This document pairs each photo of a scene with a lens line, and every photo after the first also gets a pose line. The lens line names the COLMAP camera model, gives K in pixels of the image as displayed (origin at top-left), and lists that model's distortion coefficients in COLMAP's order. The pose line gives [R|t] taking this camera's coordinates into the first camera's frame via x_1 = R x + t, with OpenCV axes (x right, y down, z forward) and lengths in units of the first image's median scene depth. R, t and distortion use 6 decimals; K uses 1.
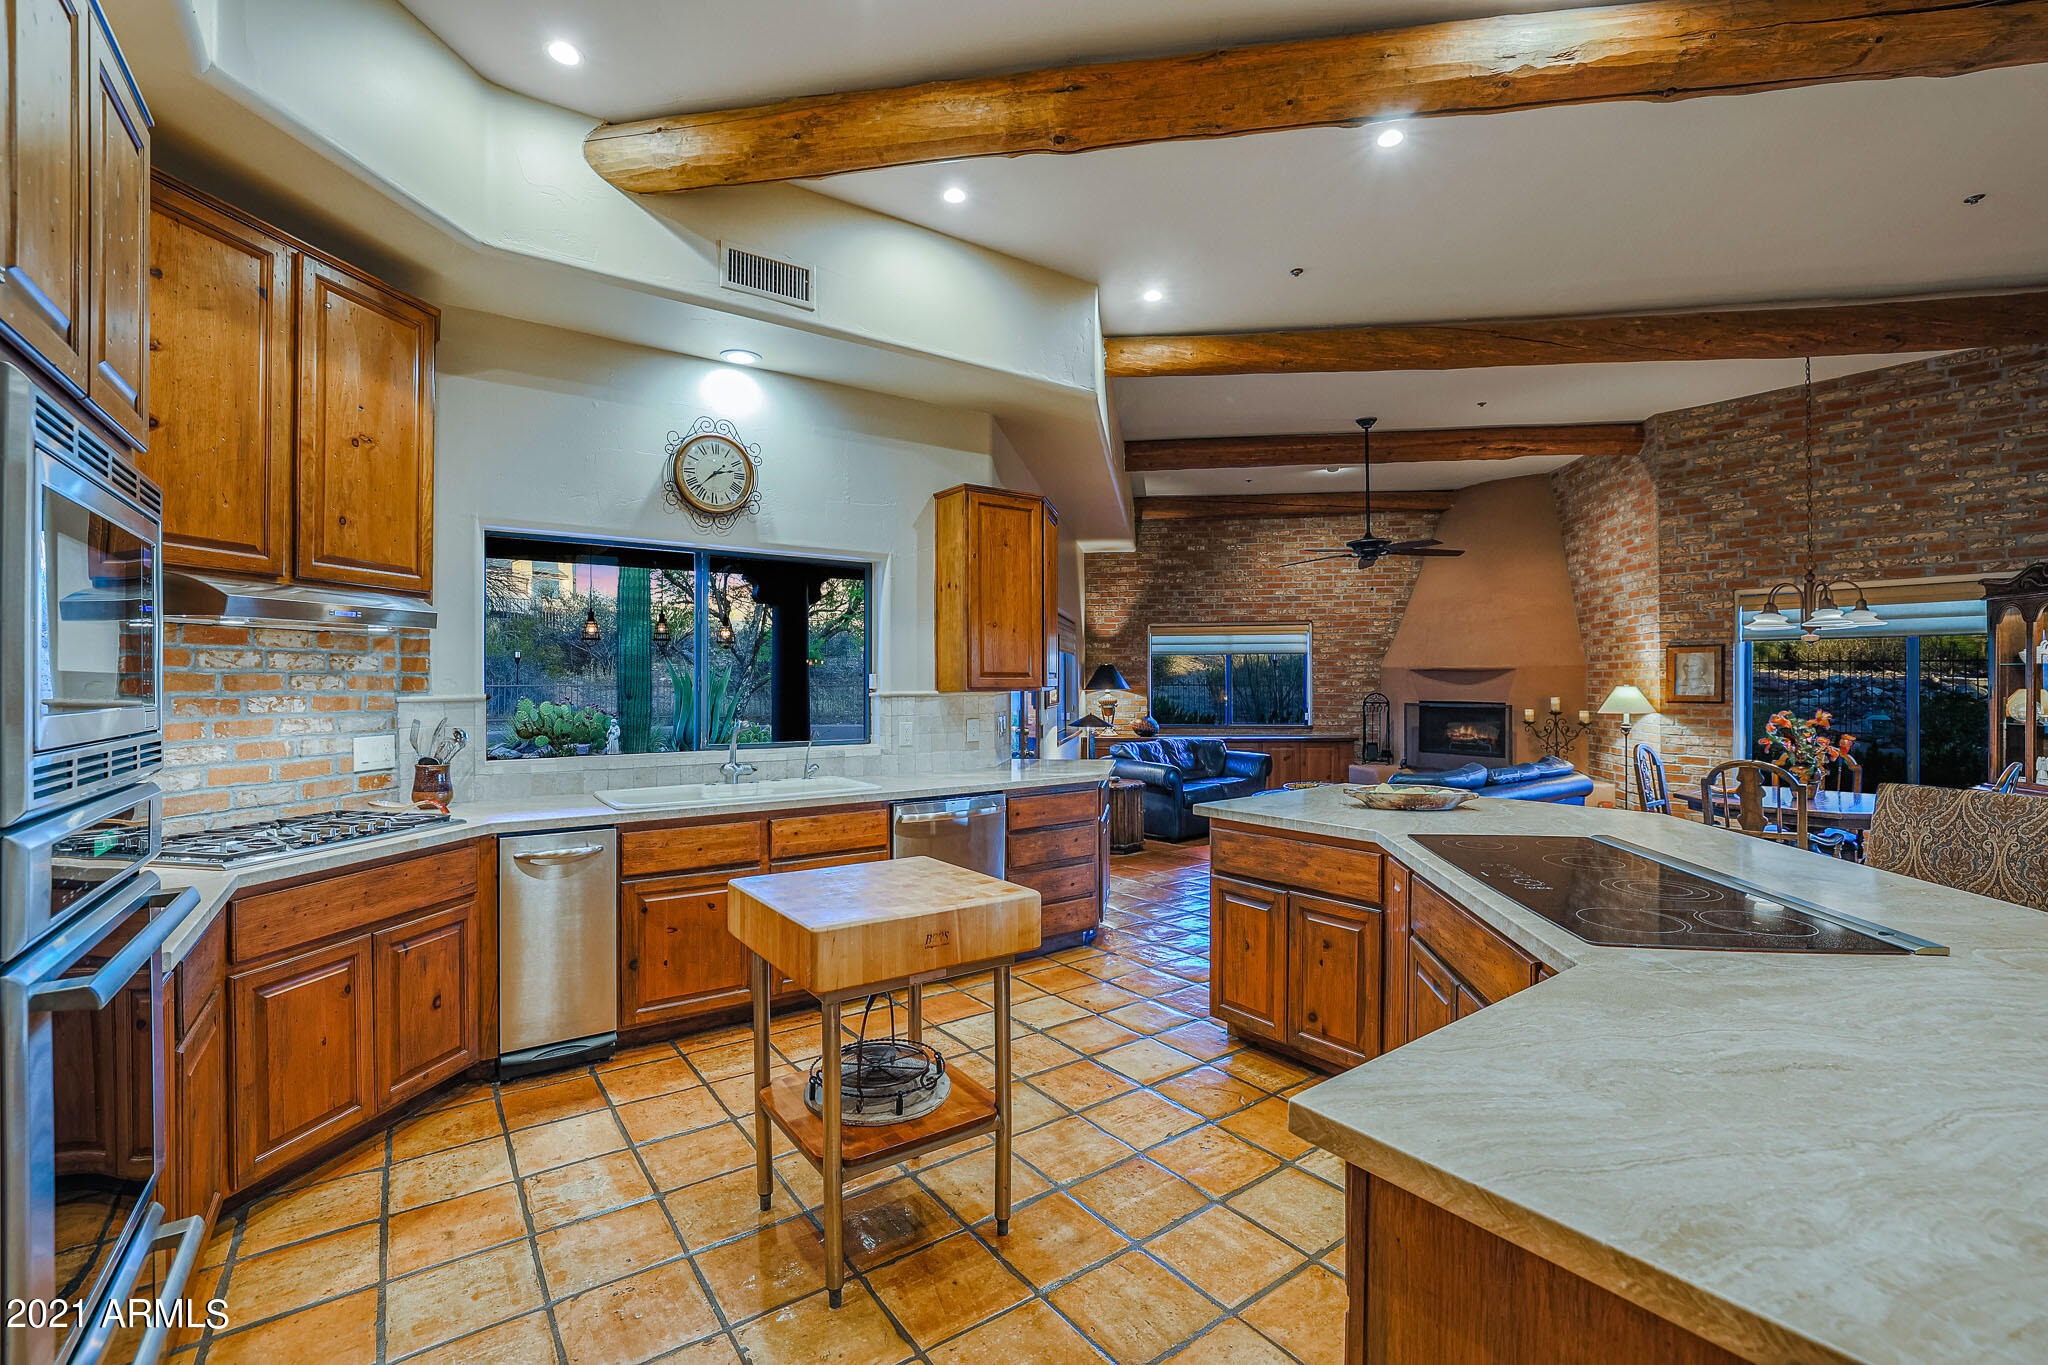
lens RADIAL K [[905.4, 0, 1037.9], [0, 905.4, 683.3], [0, 0, 1]] dist [-0.037116, 0.011331]
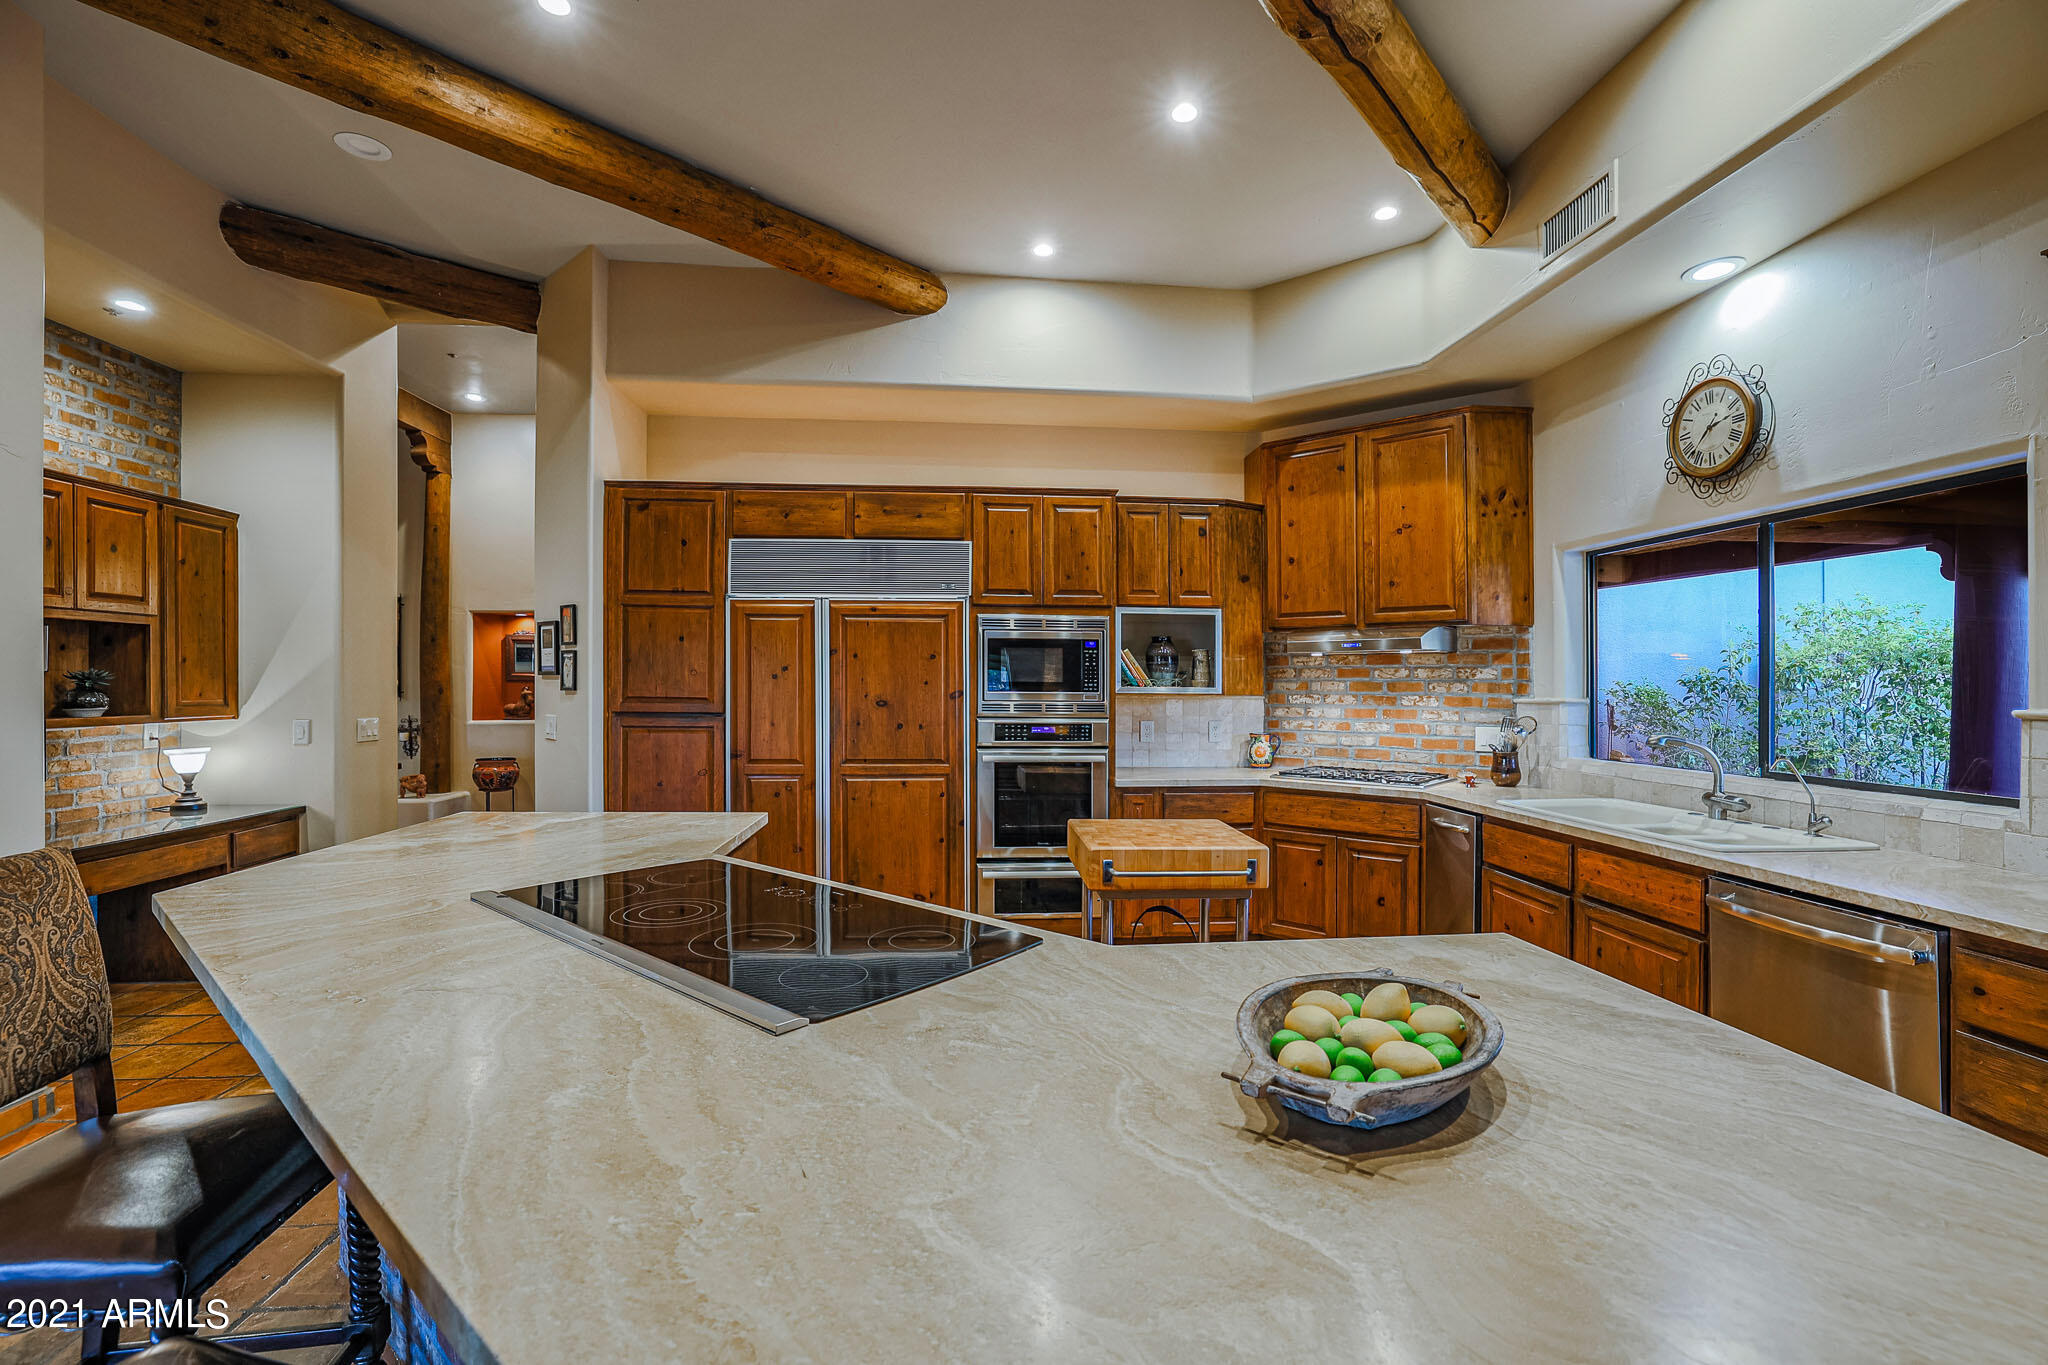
lens RADIAL K [[905.4, 0, 1030.8], [0, 905.4, 683.0], [0, 0, 1]] dist [-0.037116, 0.011331]
pose [[-0.538082, -0.005125, -0.842877, 0.425206], [-0.007772, 0.999969, -0.001119, -0.000334], [0.842857, 0.005949, -0.538105, 0.616780]]
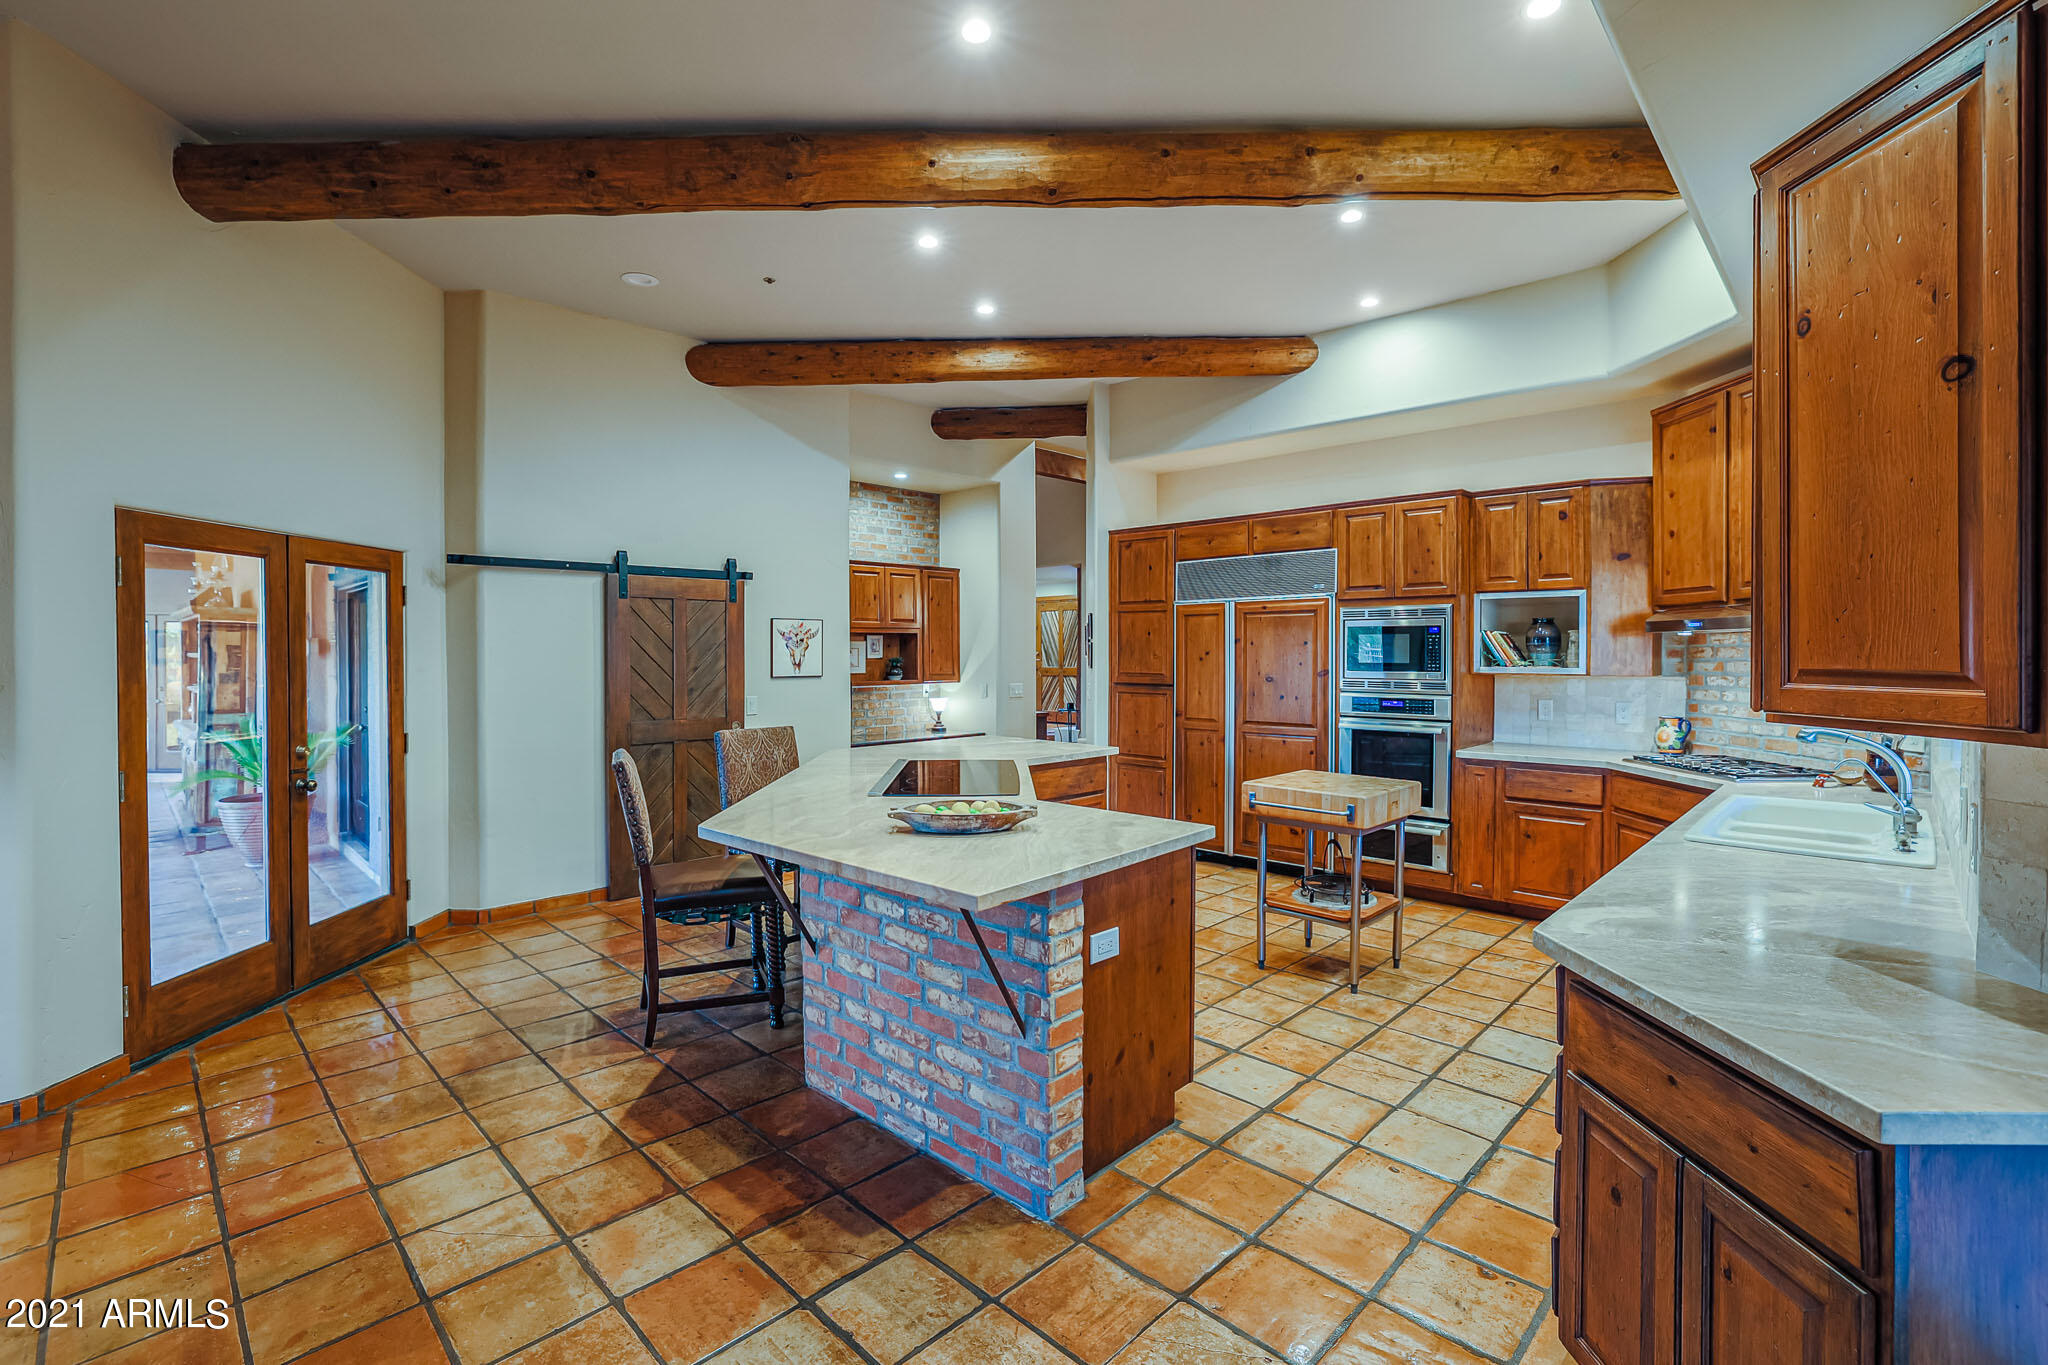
lens RADIAL K [[905.4, 0, 1016.1], [0, 905.4, 672.7], [0, 0, 1]] dist [-0.037116, 0.011331]
pose [[-0.988634, 0.004385, -0.150279, 0.280004], [0.000830, 0.999718, 0.023713, -0.013940], [0.150341, 0.023319, -0.988359, 1.034998]]
